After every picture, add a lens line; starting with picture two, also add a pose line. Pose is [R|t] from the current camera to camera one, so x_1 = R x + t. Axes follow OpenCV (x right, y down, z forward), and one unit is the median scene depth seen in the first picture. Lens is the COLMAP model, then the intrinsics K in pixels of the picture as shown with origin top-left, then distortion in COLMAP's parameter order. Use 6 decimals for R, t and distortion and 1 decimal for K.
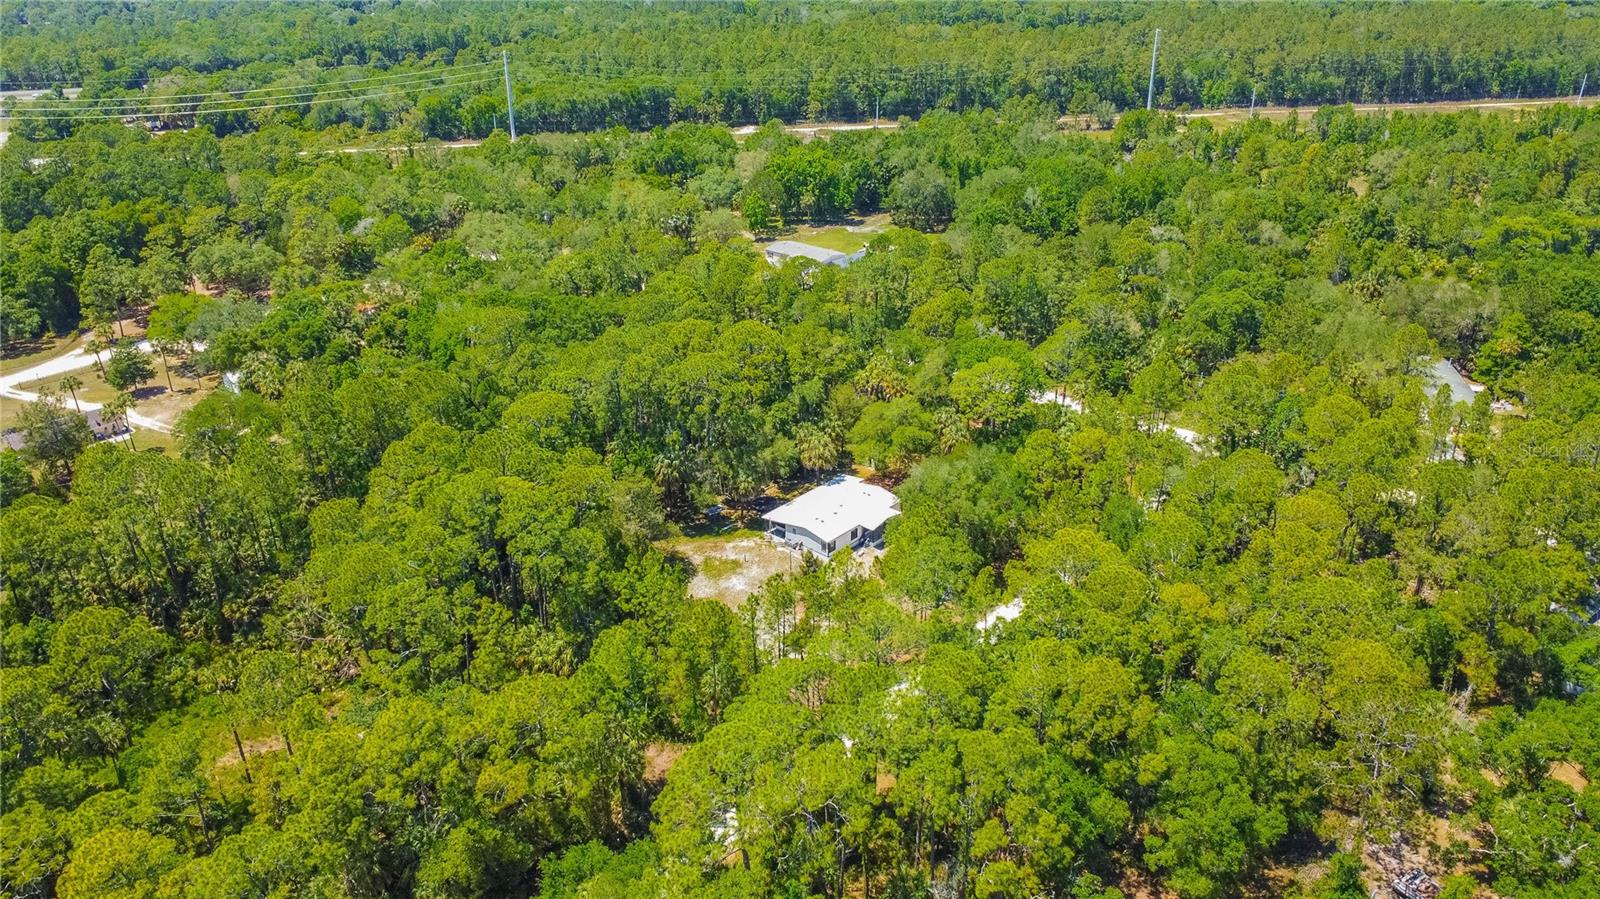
lens RADIAL K [[1166.4, 0, 791.4], [0, 1166.4, 440.6], [0, 0, 1]] dist [-0.032610, -0.008294]
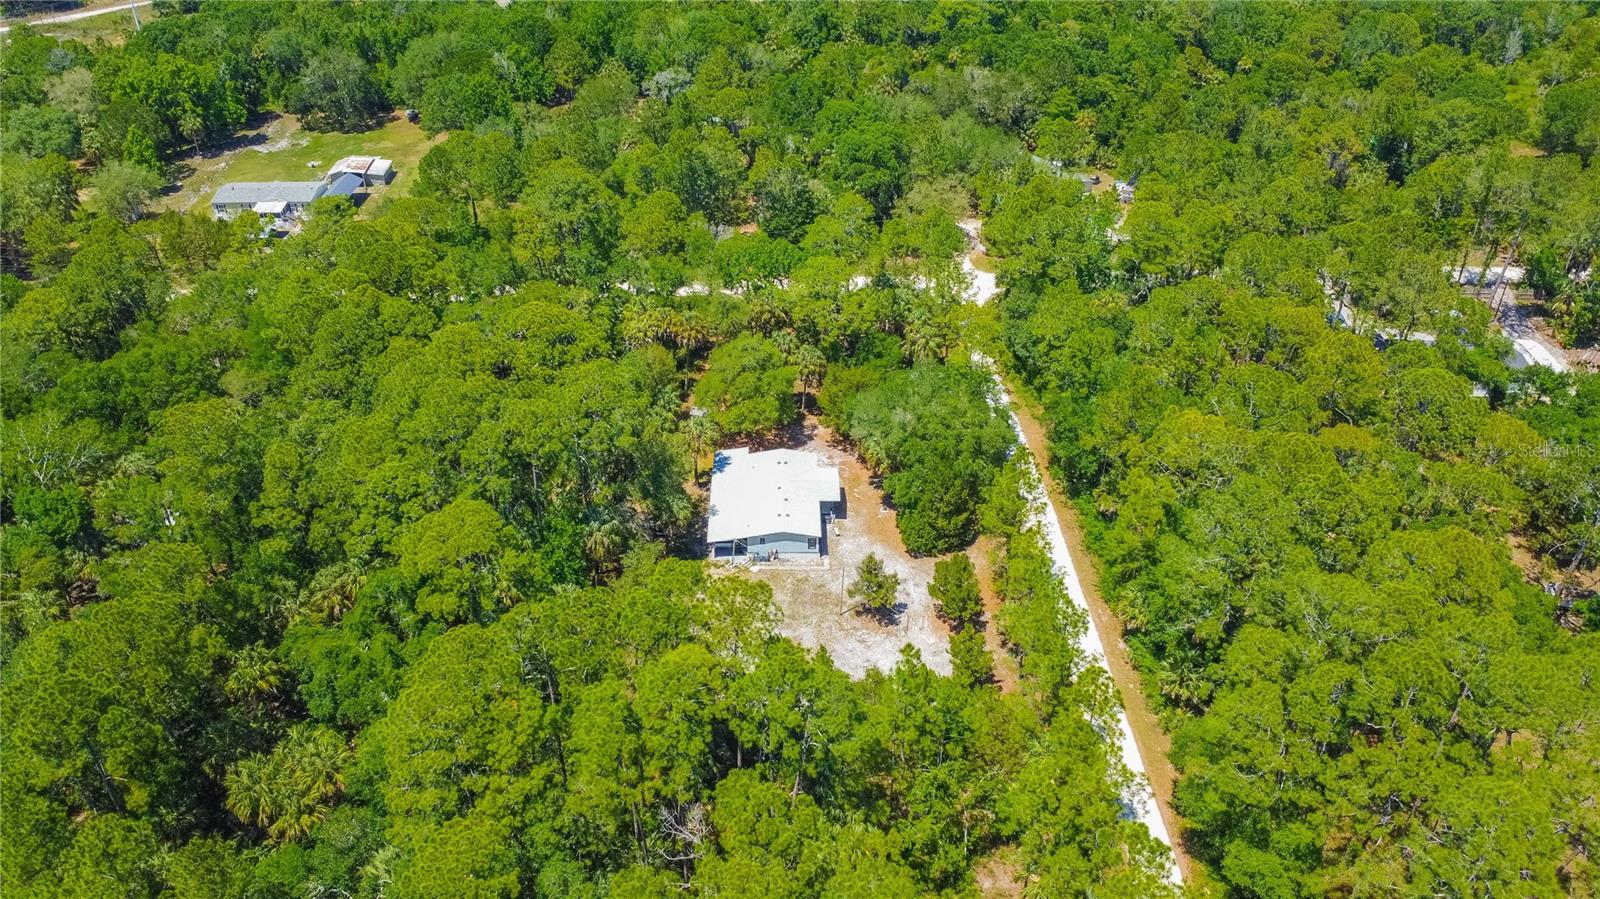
lens RADIAL K [[1166.4, 0, 791.4], [0, 1166.4, 440.6], [0, 0, 1]] dist [-0.032610, -0.008294]
pose [[0.720749, -0.369162, 0.586720, -0.327602], [0.281788, 0.929341, 0.238580, -0.131353], [-0.633338, -0.006626, 0.773847, 0.287009]]
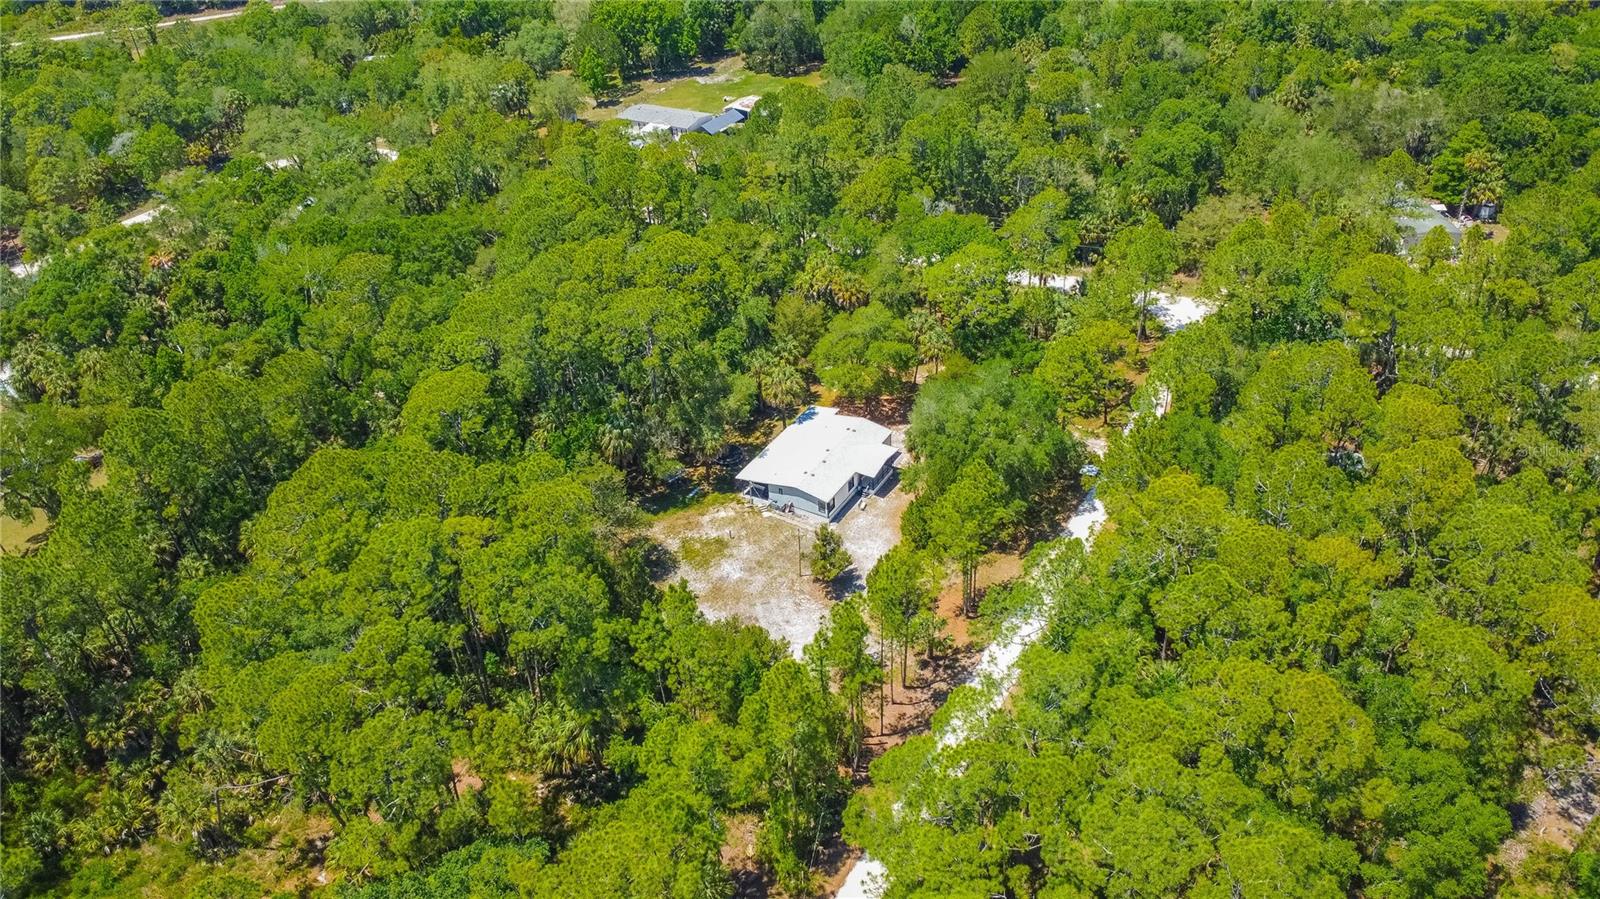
lens RADIAL K [[1166.4, 0, 791.4], [0, 1166.4, 440.6], [0, 0, 1]] dist [-0.032610, -0.008294]
pose [[0.977372, -0.145970, 0.153089, -0.086693], [0.121790, 0.980070, 0.156942, -0.067742], [-0.172947, -0.134746, 0.975671, 0.146140]]
